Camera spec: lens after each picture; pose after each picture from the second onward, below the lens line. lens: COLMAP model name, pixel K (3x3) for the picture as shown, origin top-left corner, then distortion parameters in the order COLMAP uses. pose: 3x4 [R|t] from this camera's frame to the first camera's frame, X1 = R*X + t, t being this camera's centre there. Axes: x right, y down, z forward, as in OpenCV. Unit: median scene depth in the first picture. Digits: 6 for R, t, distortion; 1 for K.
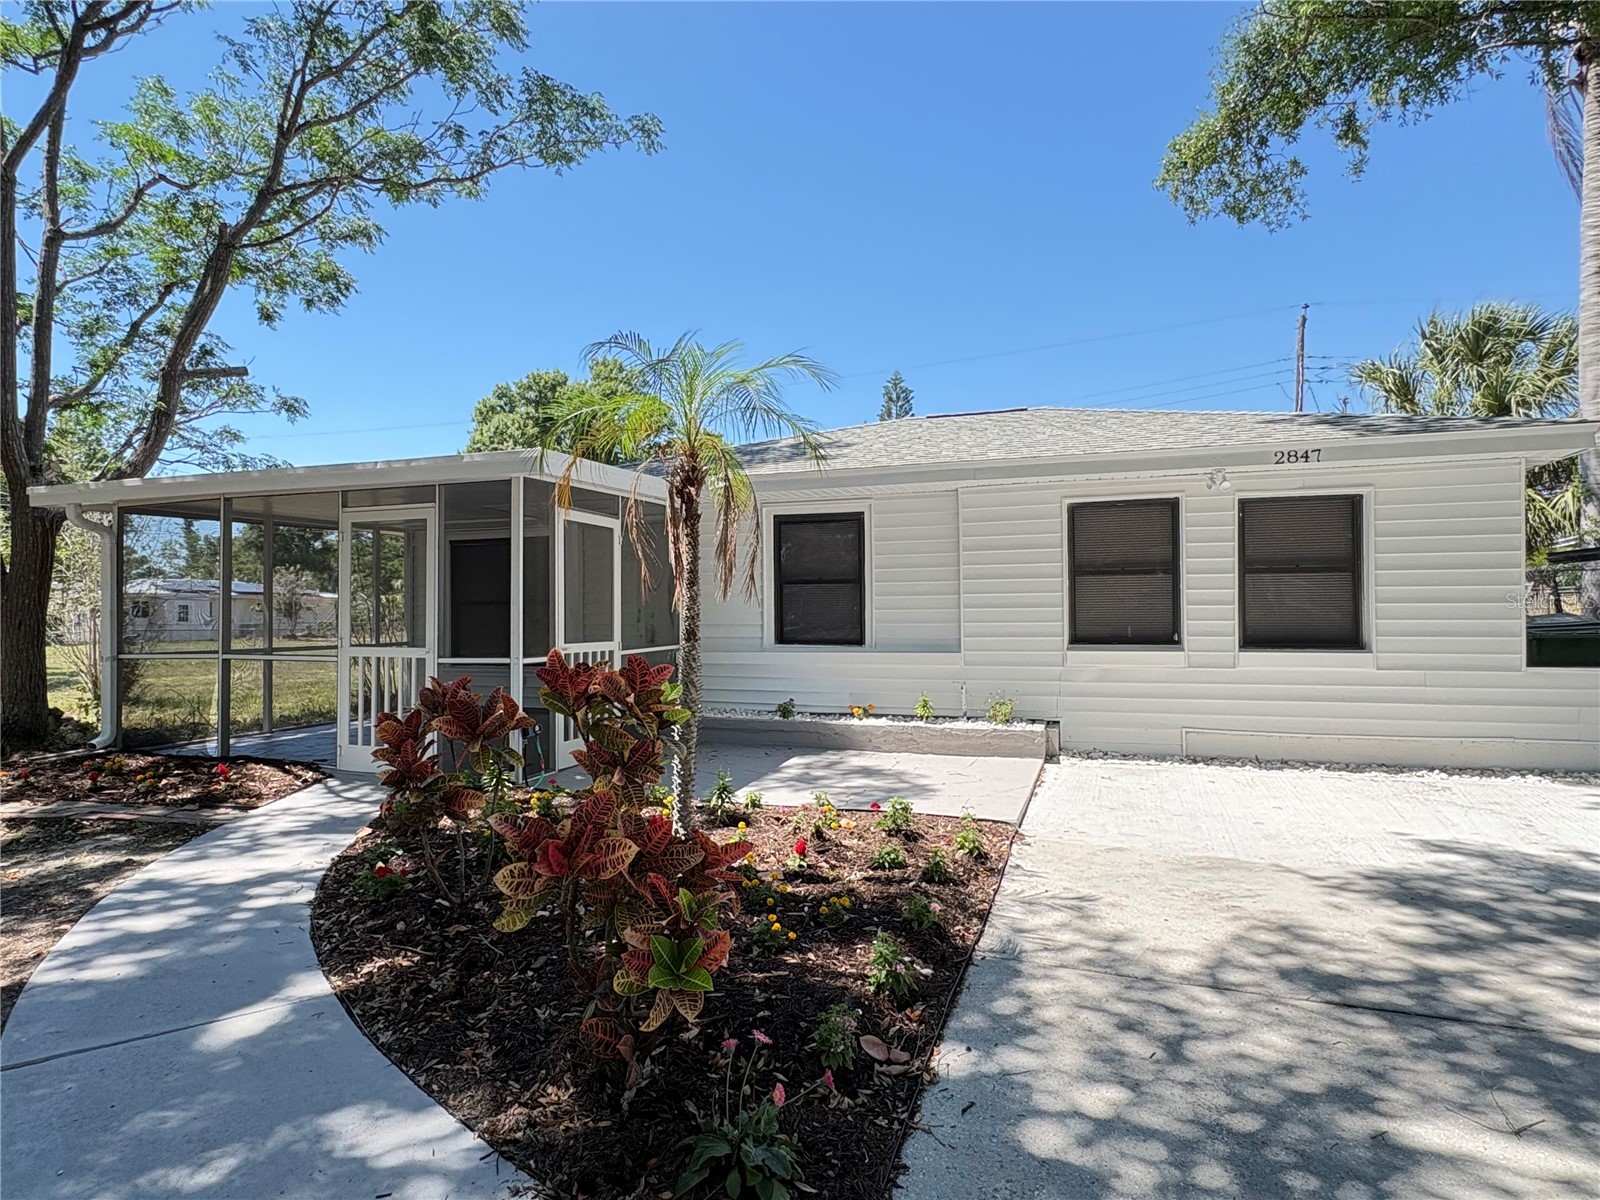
lens RADIAL K [[881.4, 0, 797.0], [0, 881.4, 598.2], [0, 0, 1]] dist [-0.002673, 0.003334]
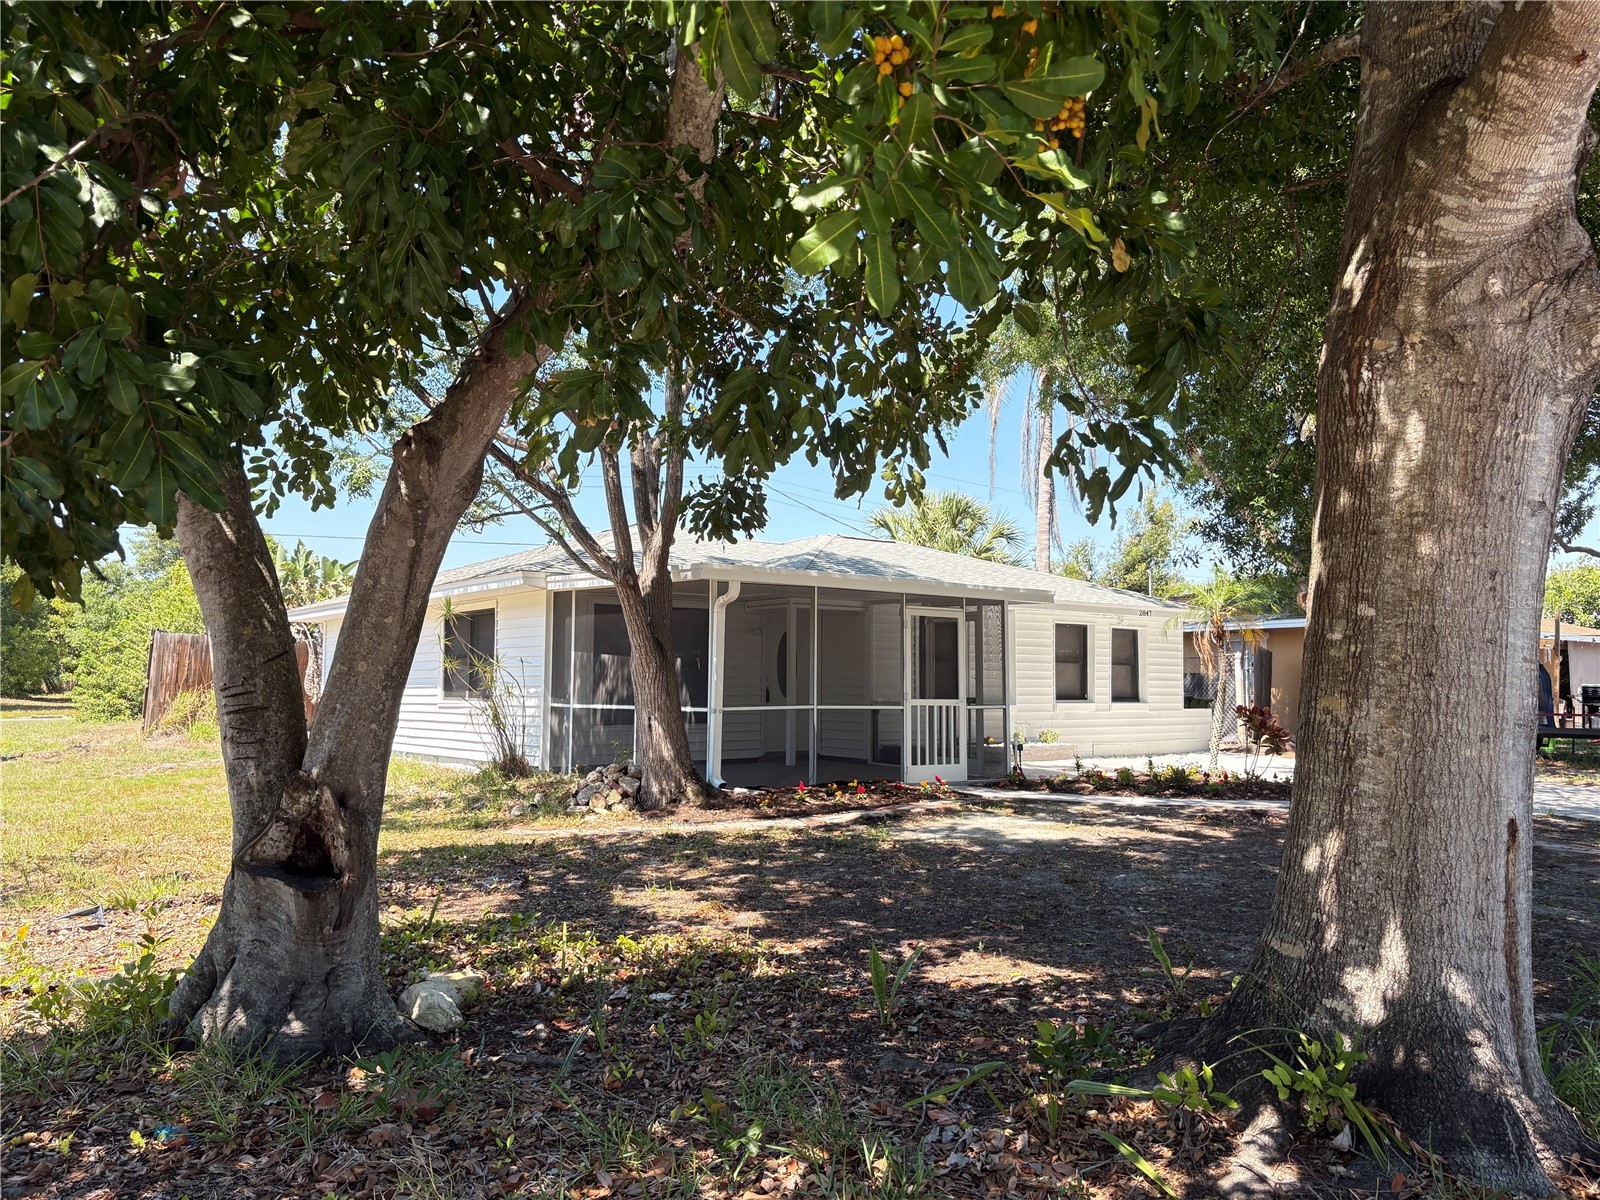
lens RADIAL K [[1218.8, 0, 800.0], [0, 1218.8, 600.0], [0, 0, 1]] dist [0.049424, -0.054967]
pose [[0.568626, 0.071172, 0.819511, -2.100721], [-0.020053, 0.997153, -0.072685, 0.038261], [-0.822352, 0.024897, 0.568435, -0.010491]]
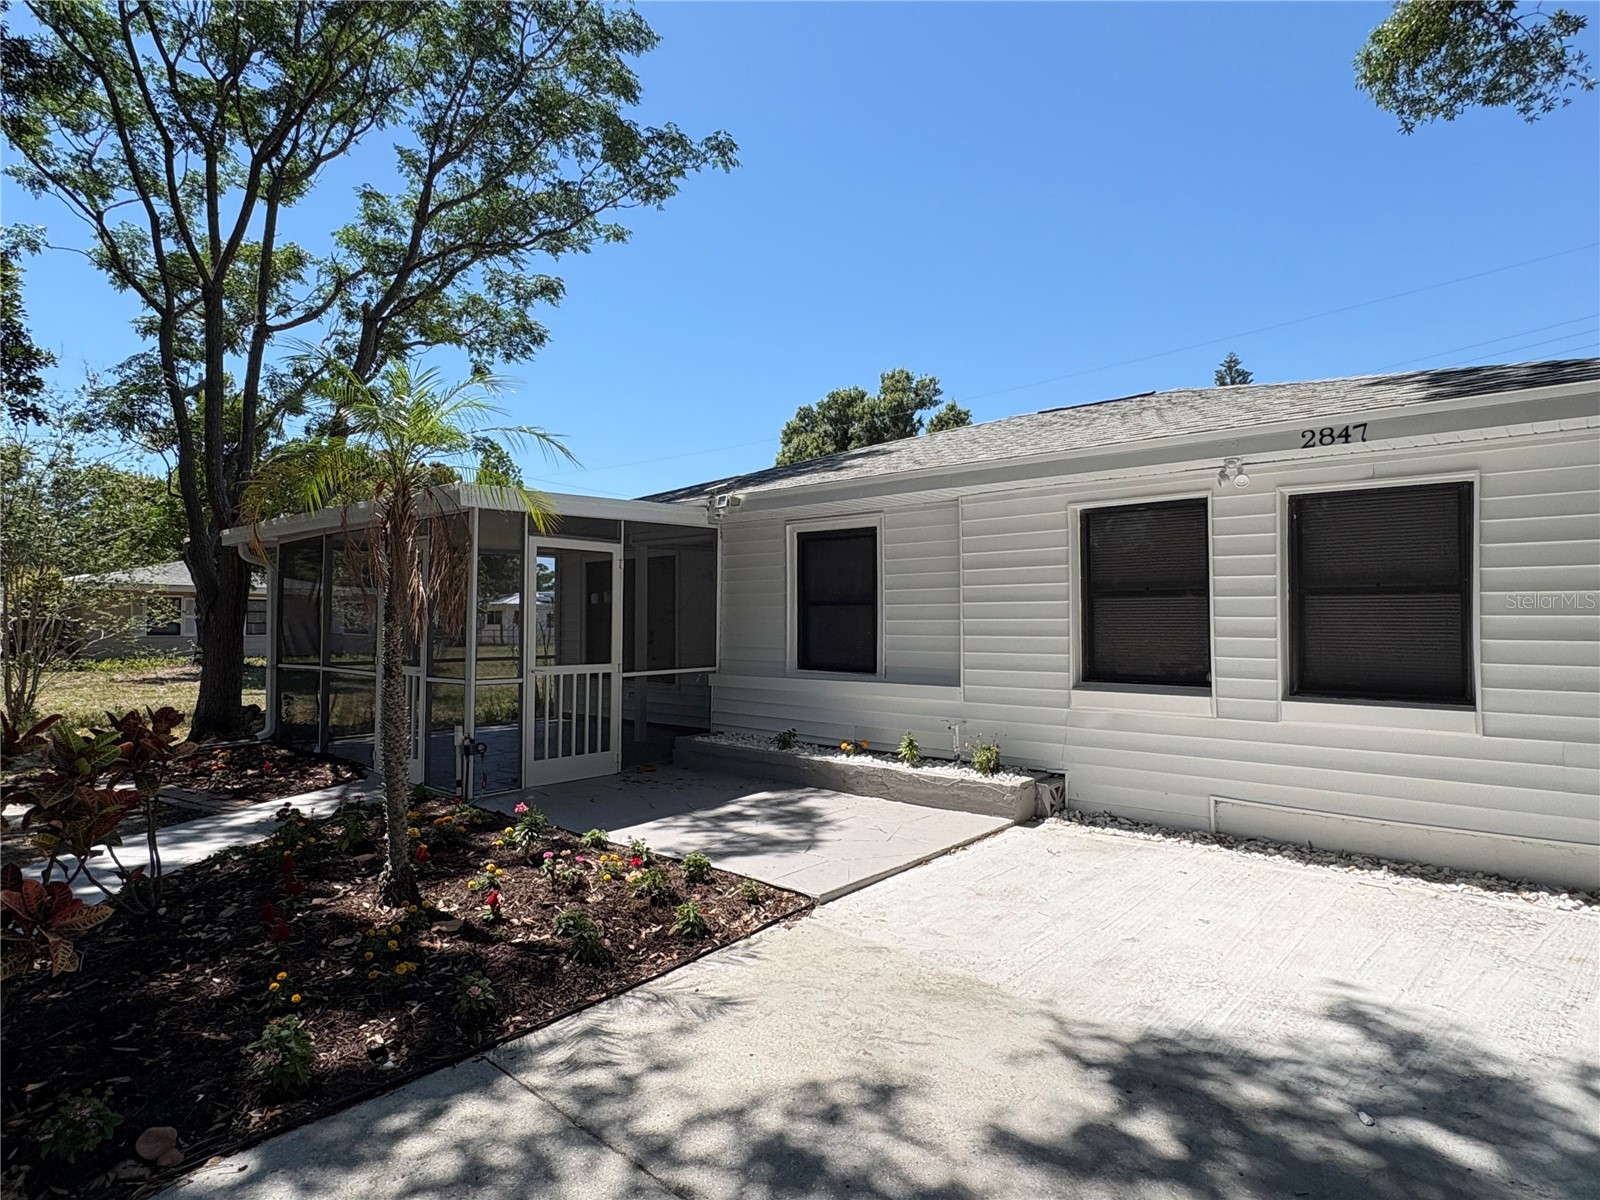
lens RADIAL K [[881.4, 0, 797.0], [0, 881.4, 598.2], [0, 0, 1]] dist [-0.002673, 0.003334]
pose [[0.925847, -0.002766, -0.377889, 0.375979], [-0.000778, 0.999957, -0.009226, -0.017295], [0.377898, 0.008836, 0.925805, 0.141437]]
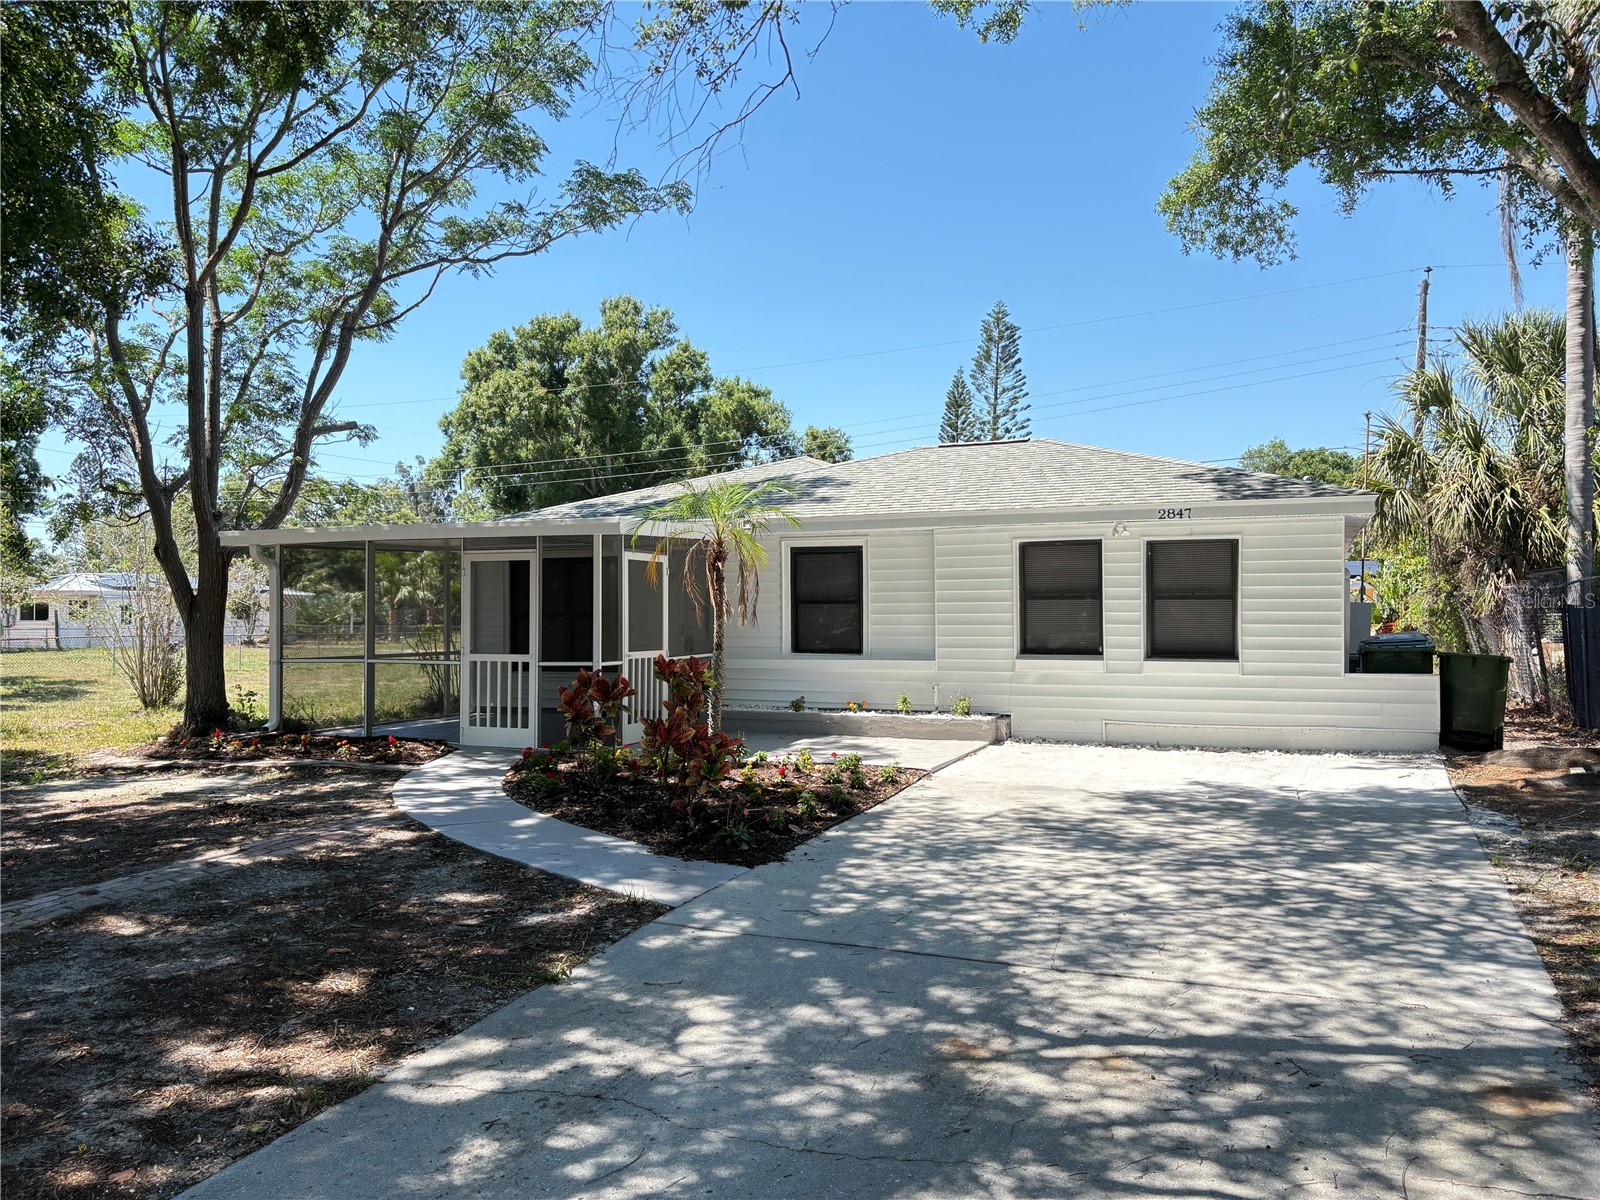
lens RADIAL K [[1218.8, 0, 800.0], [0, 1218.8, 600.0], [0, 0, 1]] dist [0.049424, -0.054967]
pose [[0.997893, 0.001404, -0.064869, 0.107973], [-0.000892, 0.999968, 0.007910, -0.038720], [0.064878, -0.007835, 0.997862, -0.764926]]
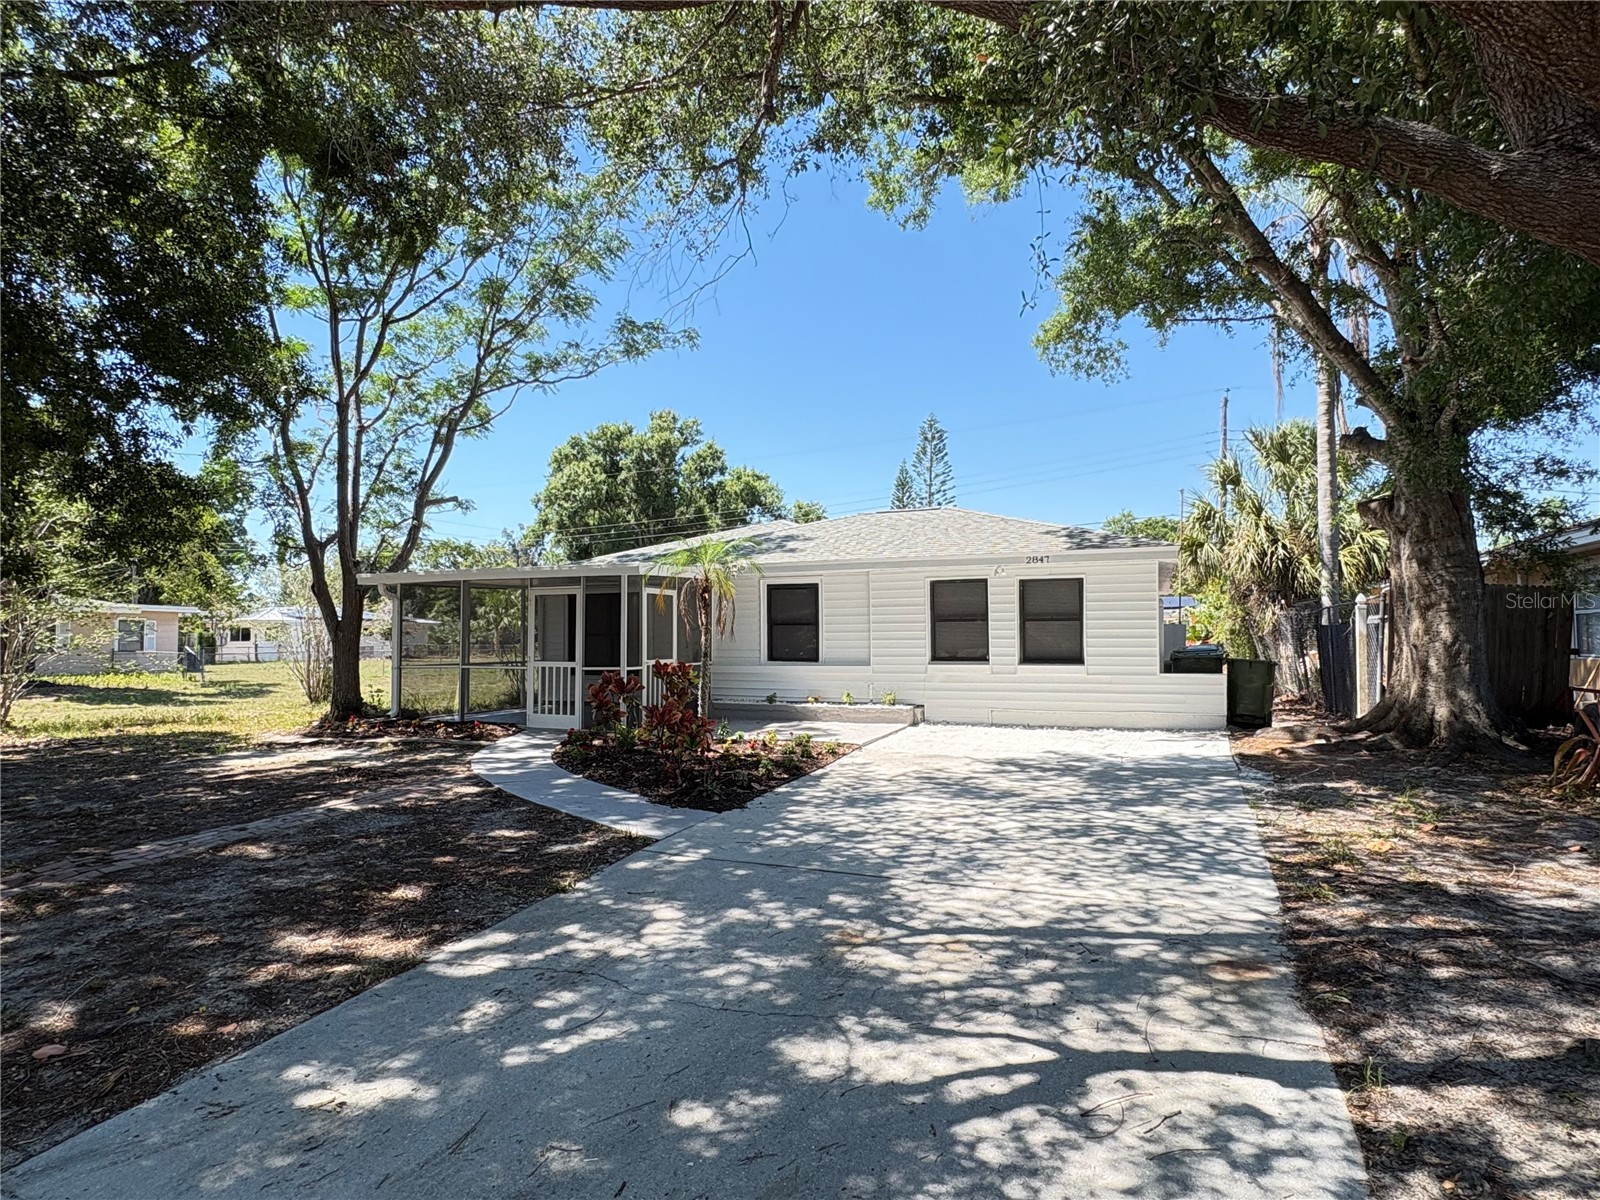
lens RADIAL K [[881.4, 0, 797.0], [0, 881.4, 598.2], [0, 0, 1]] dist [-0.002673, 0.003334]
pose [[0.998030, -0.002487, -0.062684, 0.153992], [0.000933, 0.999692, -0.024801, -0.029251], [0.062726, 0.024694, 0.997725, -0.765625]]
